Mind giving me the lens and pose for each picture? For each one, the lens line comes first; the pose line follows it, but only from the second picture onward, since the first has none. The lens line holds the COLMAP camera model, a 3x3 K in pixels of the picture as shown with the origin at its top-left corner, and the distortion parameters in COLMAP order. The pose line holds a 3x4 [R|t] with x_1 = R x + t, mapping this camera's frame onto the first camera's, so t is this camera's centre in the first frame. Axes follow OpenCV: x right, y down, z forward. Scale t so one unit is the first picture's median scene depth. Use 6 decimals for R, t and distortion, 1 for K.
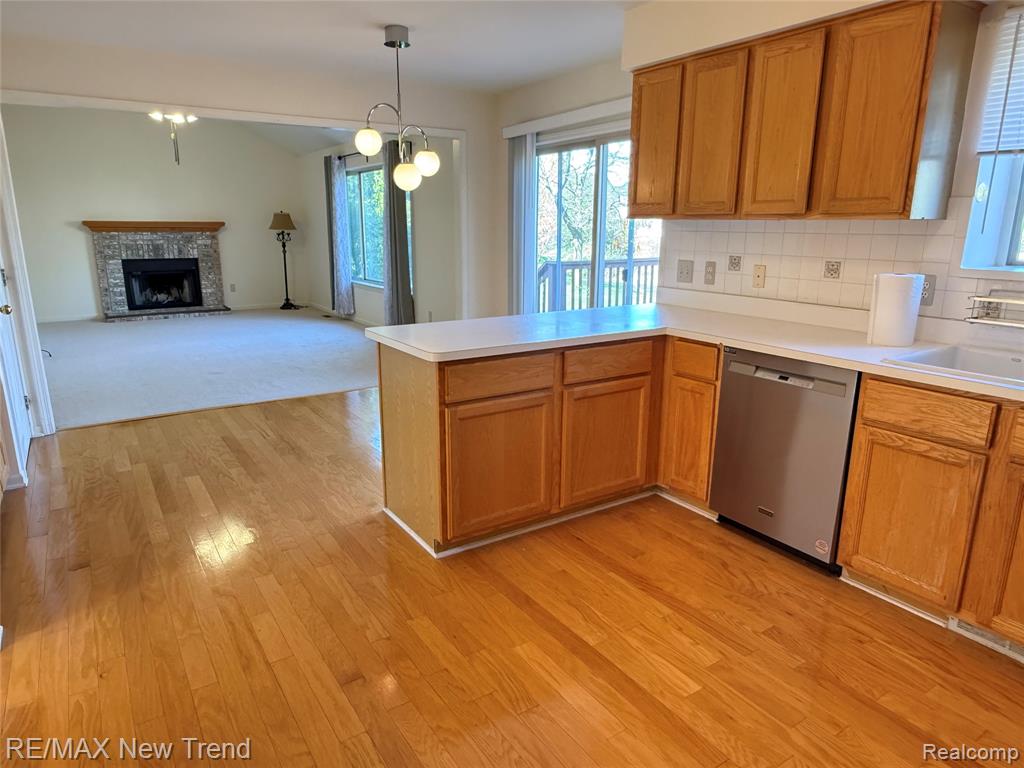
lens RADIAL K [[651.3, 0, 509.4], [0, 651.3, 386.0], [0, 0, 1]] dist [-0.002065, -0.006196]
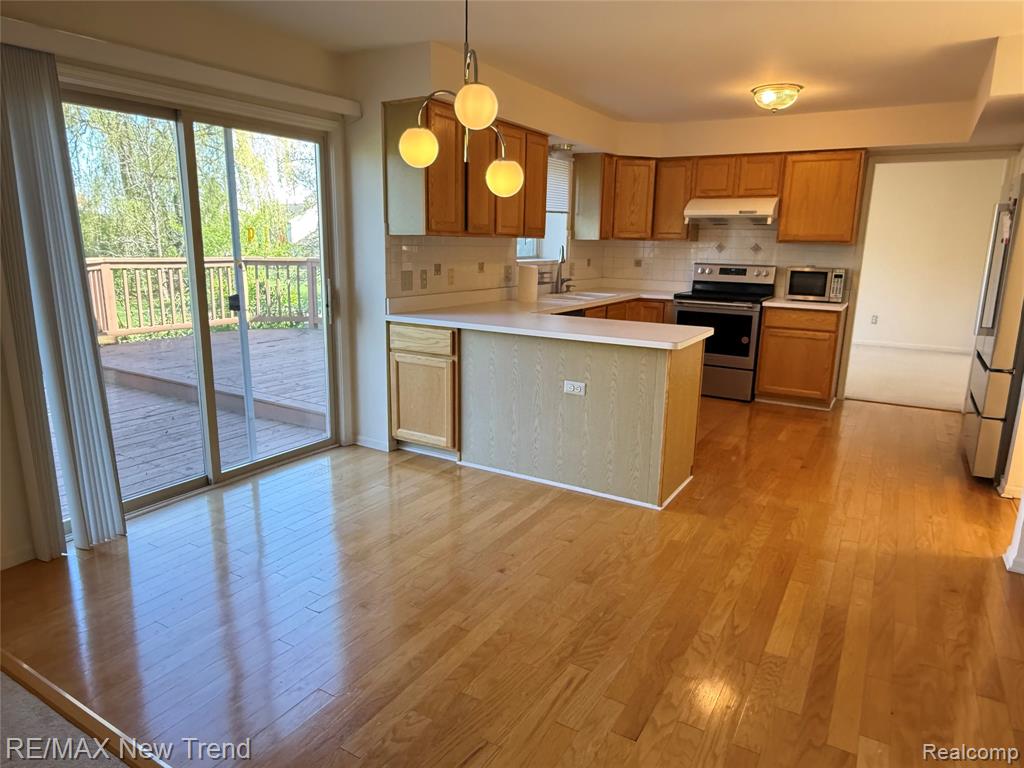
lens RADIAL K [[651.3, 0, 509.2], [0, 651.3, 388.4], [0, 0, 1]] dist [-0.002065, -0.006196]
pose [[-0.434776, -0.207181, 0.876382, -0.331822], [0.202614, 0.925719, 0.319362, -0.130790], [-0.877450, 0.316418, -0.360502, 0.522410]]
